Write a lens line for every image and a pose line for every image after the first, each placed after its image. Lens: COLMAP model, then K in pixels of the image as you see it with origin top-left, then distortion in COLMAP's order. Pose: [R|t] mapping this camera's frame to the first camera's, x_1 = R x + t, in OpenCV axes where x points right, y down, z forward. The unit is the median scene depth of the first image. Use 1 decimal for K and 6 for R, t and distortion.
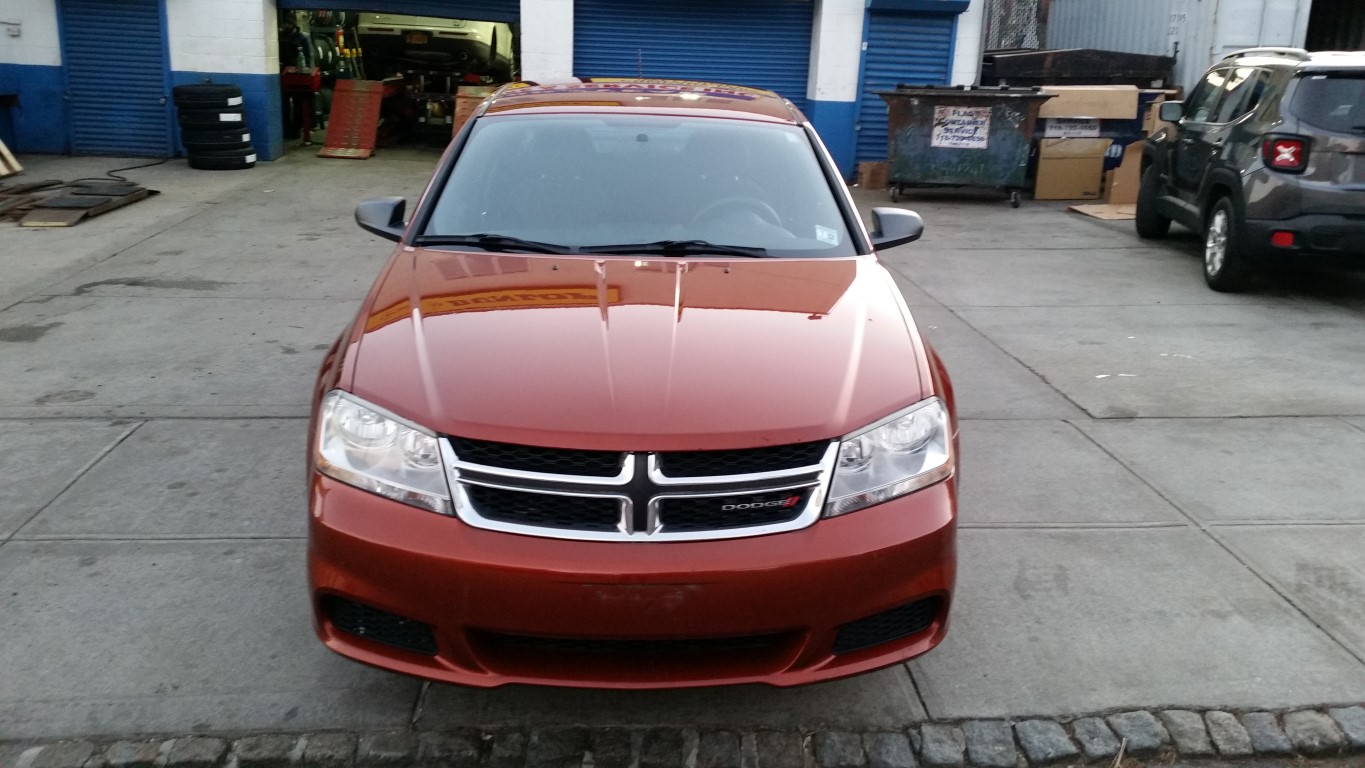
lens RADIAL K [[1100.1, 0, 678.8], [0, 1100.1, 387.0], [0, 0, 1]] dist [0.096842, -0.179788]
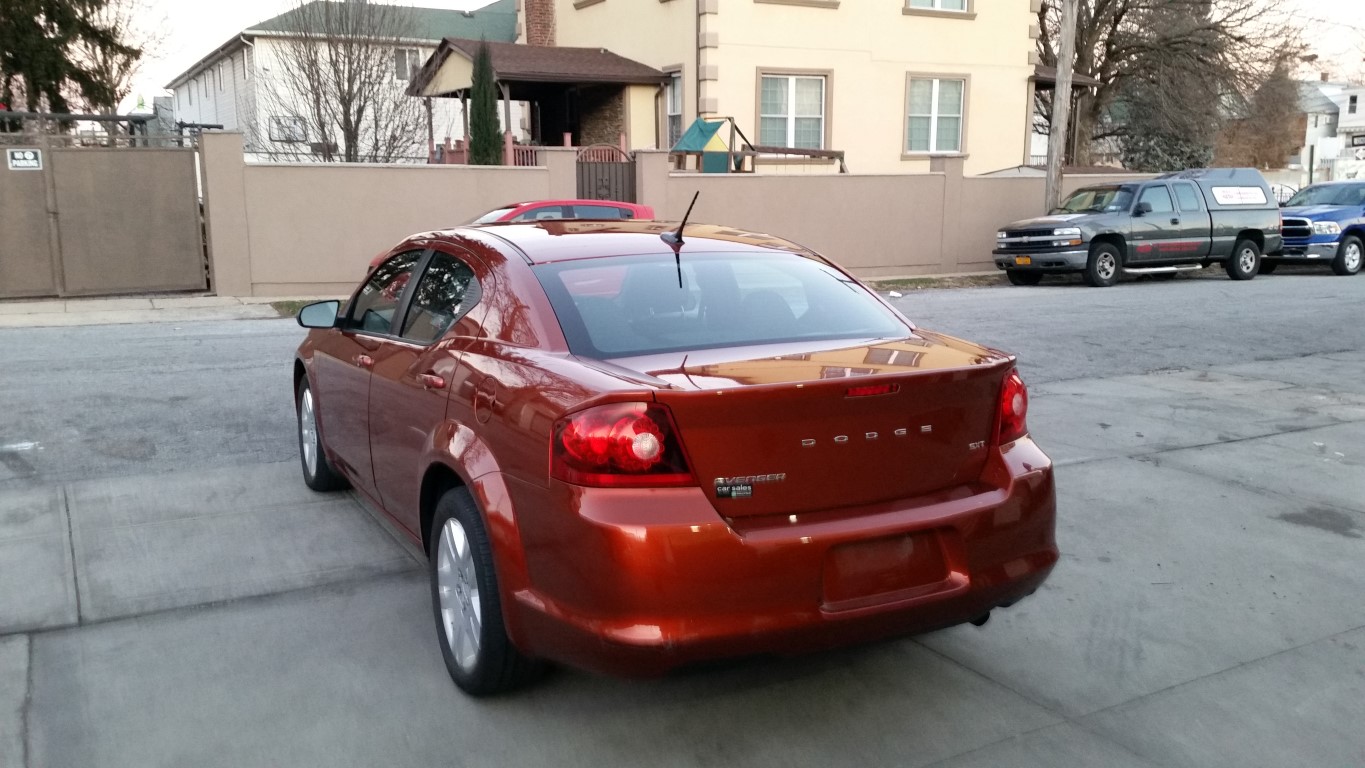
lens RADIAL K [[1100.1, 0, 681.3], [0, 1100.1, 380.0], [0, 0, 1]] dist [0.096842, -0.179788]
pose [[-0.899584, 0.044095, -0.434517, 0.299609], [-0.155097, 0.897792, 0.412207, -0.526412], [0.408282, 0.438207, -0.800800, 1.751281]]
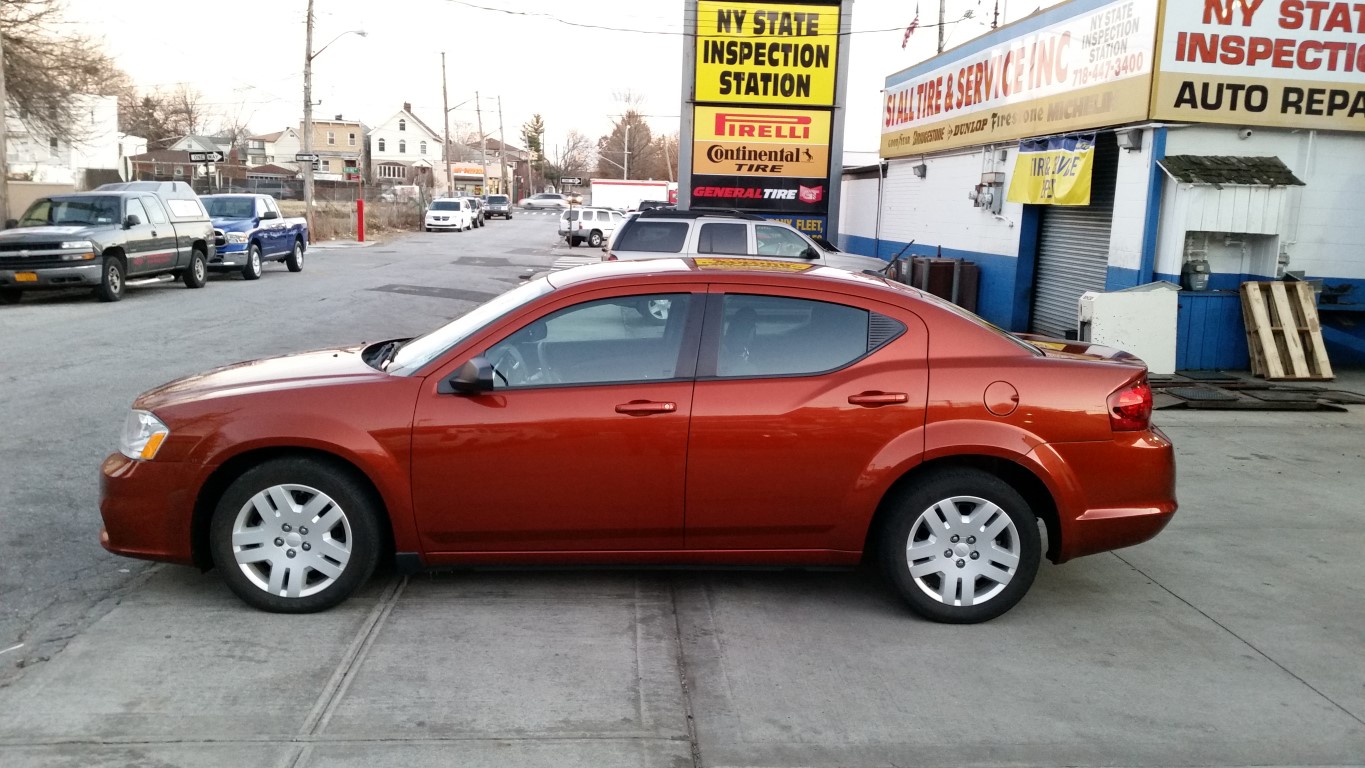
lens RADIAL K [[1100.1, 0, 688.1], [0, 1100.1, 377.6], [0, 0, 1]] dist [0.096842, -0.179788]
pose [[-0.002042, 0.115868, -0.993262, 1.010541], [-0.325965, 0.938937, 0.110201, -0.259319], [0.945380, 0.323994, 0.035852, 0.908707]]
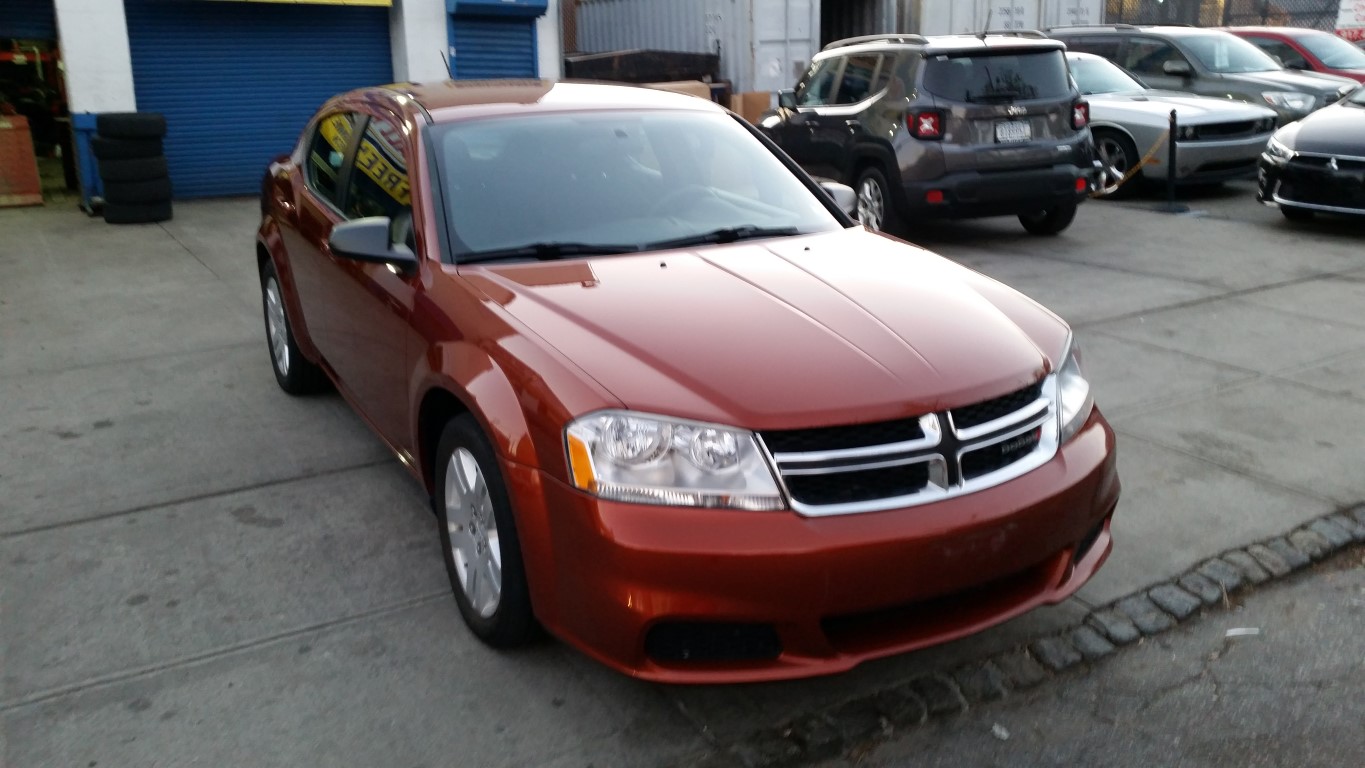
lens RADIAL K [[1100.1, 0, 679.7], [0, 1100.1, 394.2], [0, 0, 1]] dist [0.096842, -0.179788]
pose [[0.890647, -0.167290, 0.422803, -0.339909], [0.168227, 0.985112, 0.035403, -0.017722], [-0.422431, 0.039595, 0.905530, 0.074181]]
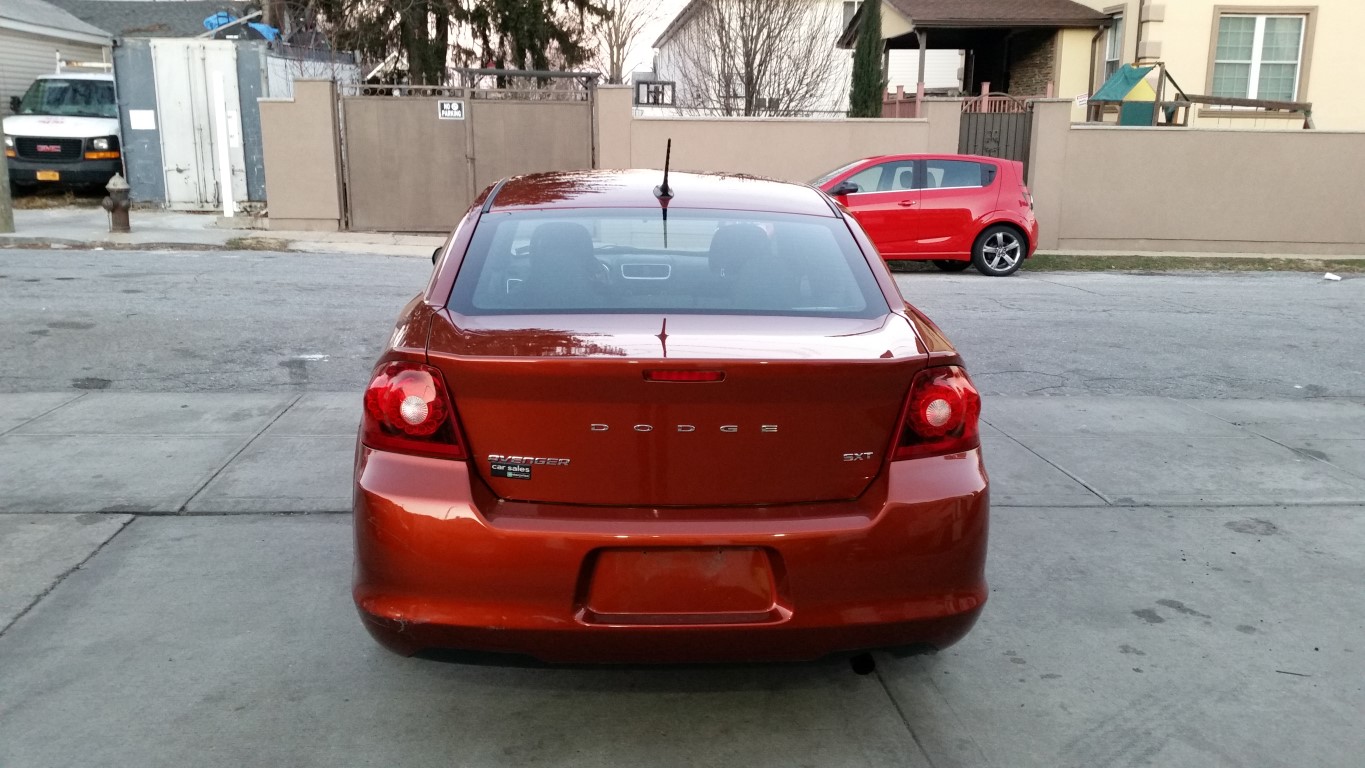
lens RADIAL K [[1100.1, 0, 682.9], [0, 1100.1, 385.6], [0, 0, 1]] dist [0.096842, -0.179788]
pose [[-0.998602, -0.039131, -0.035532, -0.030390], [-0.051595, 0.867611, 0.494560, -0.538517], [0.011476, 0.495702, -0.868417, 1.761310]]
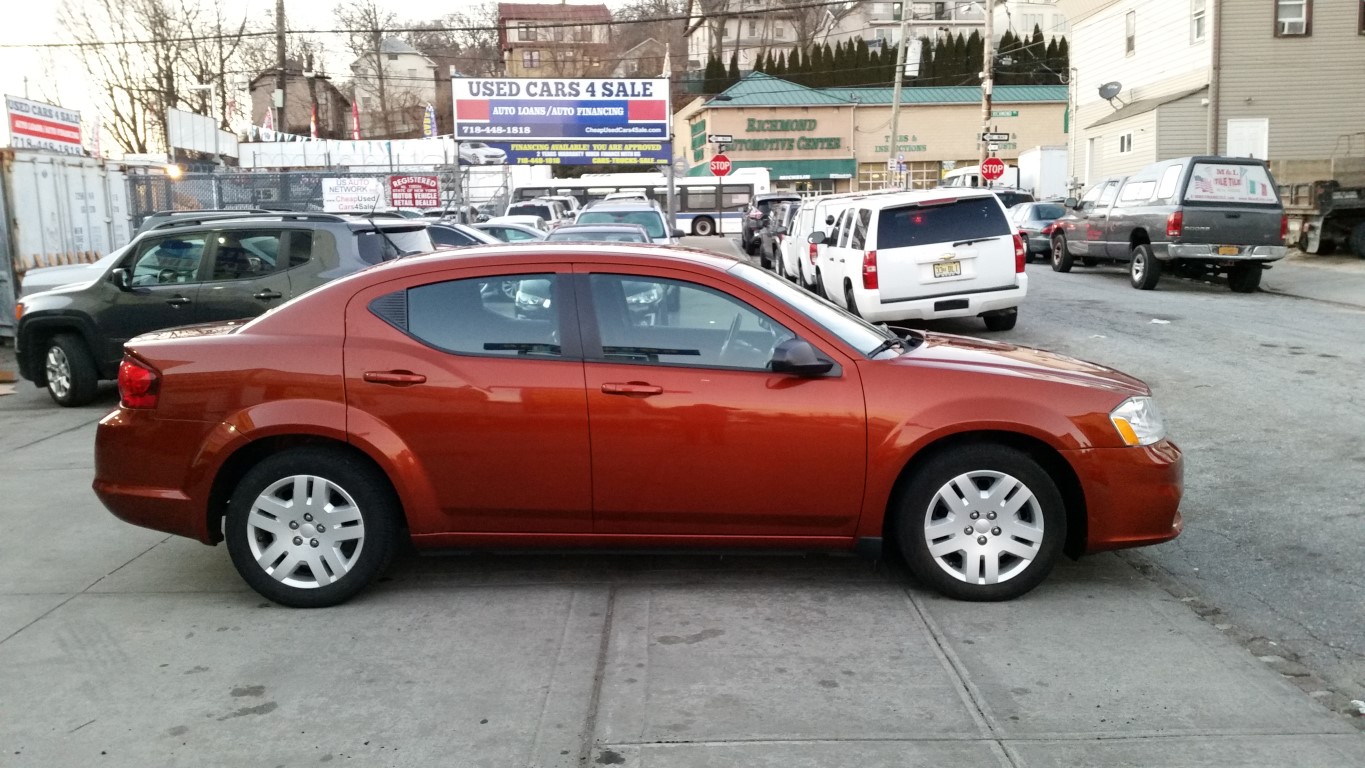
lens RADIAL K [[1100.1, 0, 671.7], [0, 1100.1, 386.7], [0, 0, 1]] dist [0.096842, -0.179788]
pose [[0.061530, -0.167127, 0.984014, -1.057928], [0.318453, 0.937642, 0.139338, -0.245361], [-0.945940, 0.304788, 0.110915, 0.773100]]
